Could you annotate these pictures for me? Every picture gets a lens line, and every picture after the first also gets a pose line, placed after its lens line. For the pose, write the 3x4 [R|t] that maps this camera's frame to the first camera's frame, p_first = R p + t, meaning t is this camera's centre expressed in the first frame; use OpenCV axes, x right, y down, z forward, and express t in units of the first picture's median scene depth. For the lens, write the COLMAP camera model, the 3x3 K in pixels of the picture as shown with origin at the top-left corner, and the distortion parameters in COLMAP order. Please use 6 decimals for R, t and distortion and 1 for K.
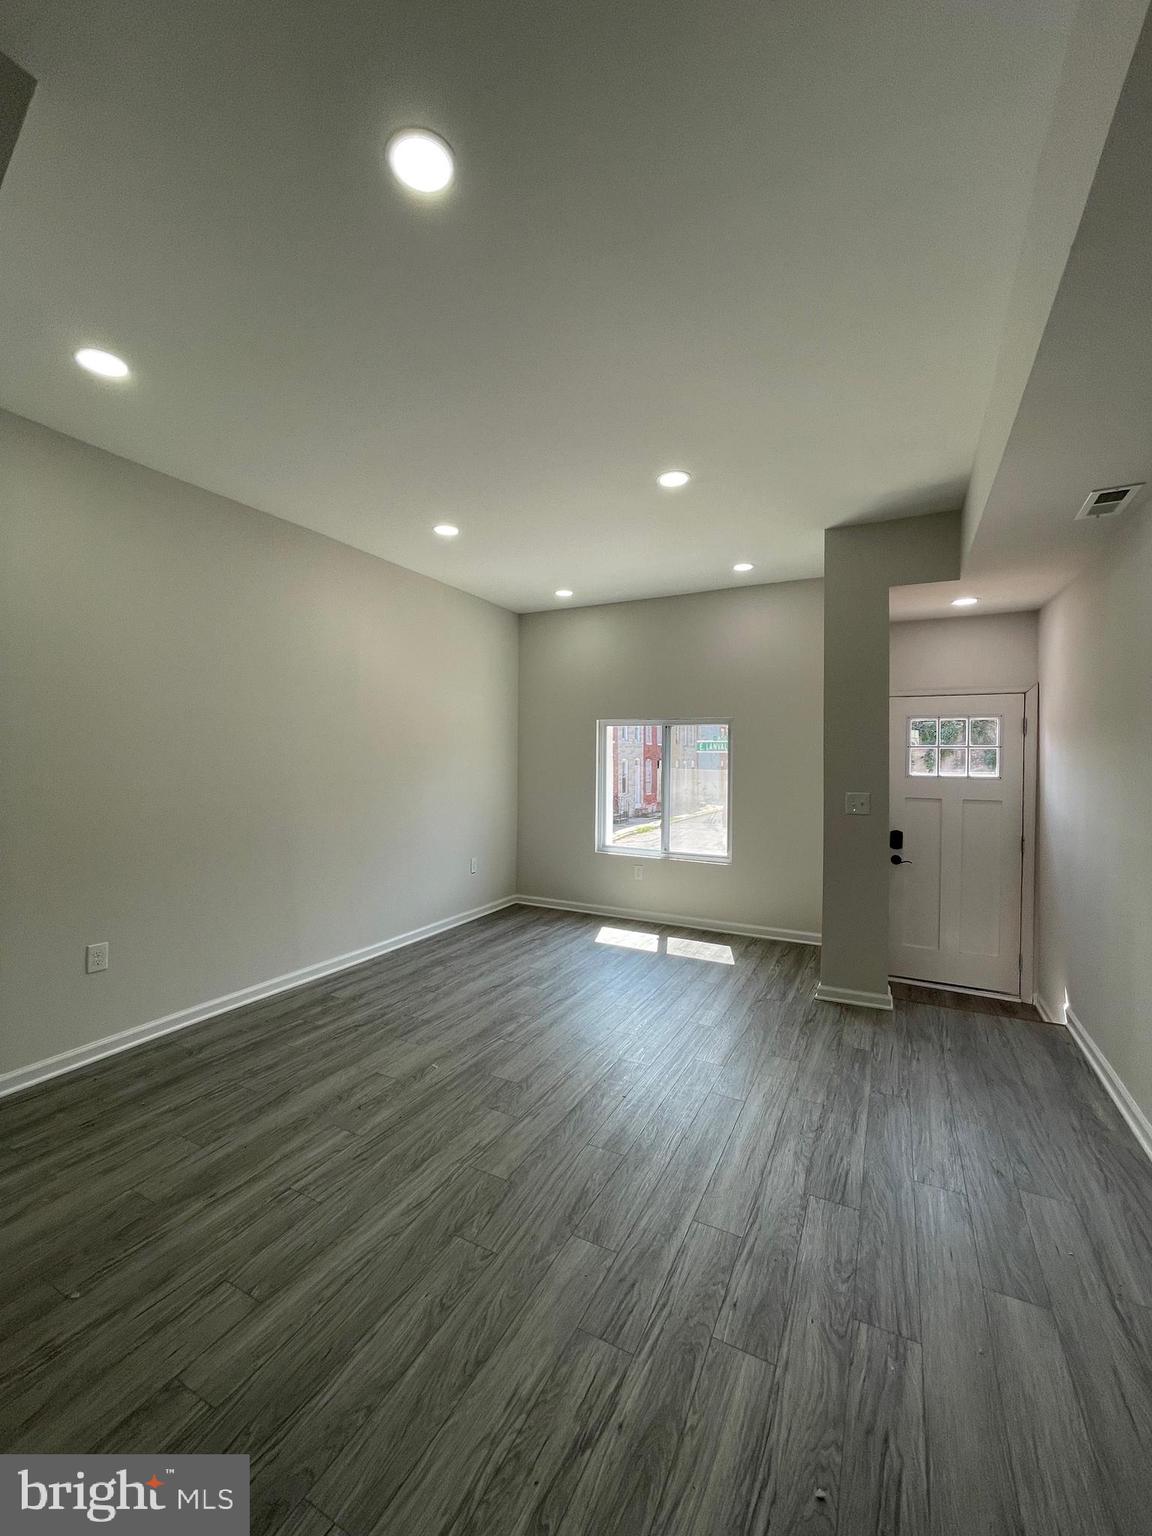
lens RADIAL K [[611.6, 0, 569.5], [0, 611.6, 765.1], [0, 0, 1]] dist [-0.003414, -0.000463]
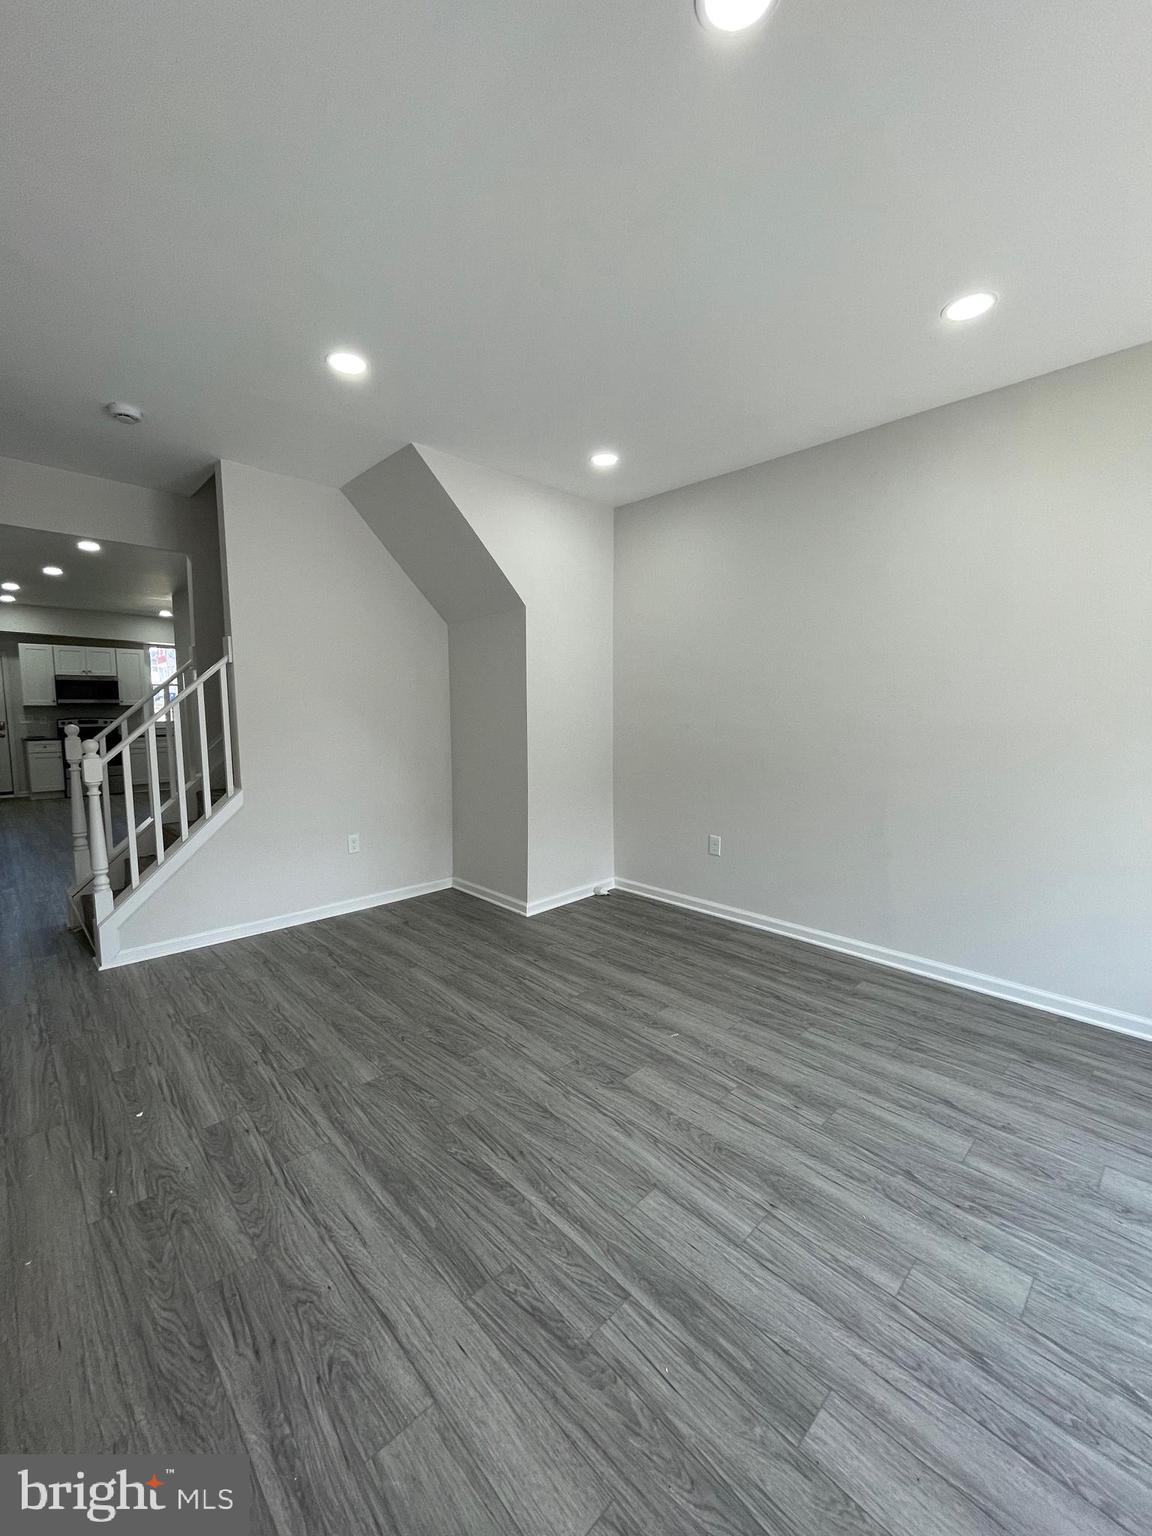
lens RADIAL K [[611.6, 0, 579.0], [0, 611.6, 765.6], [0, 0, 1]] dist [-0.003414, -0.000463]
pose [[-0.309673, 0.082475, -0.947260, 0.653584], [-0.008146, 0.995964, 0.089378, 0.001342], [0.950808, 0.035394, -0.307751, 1.101029]]
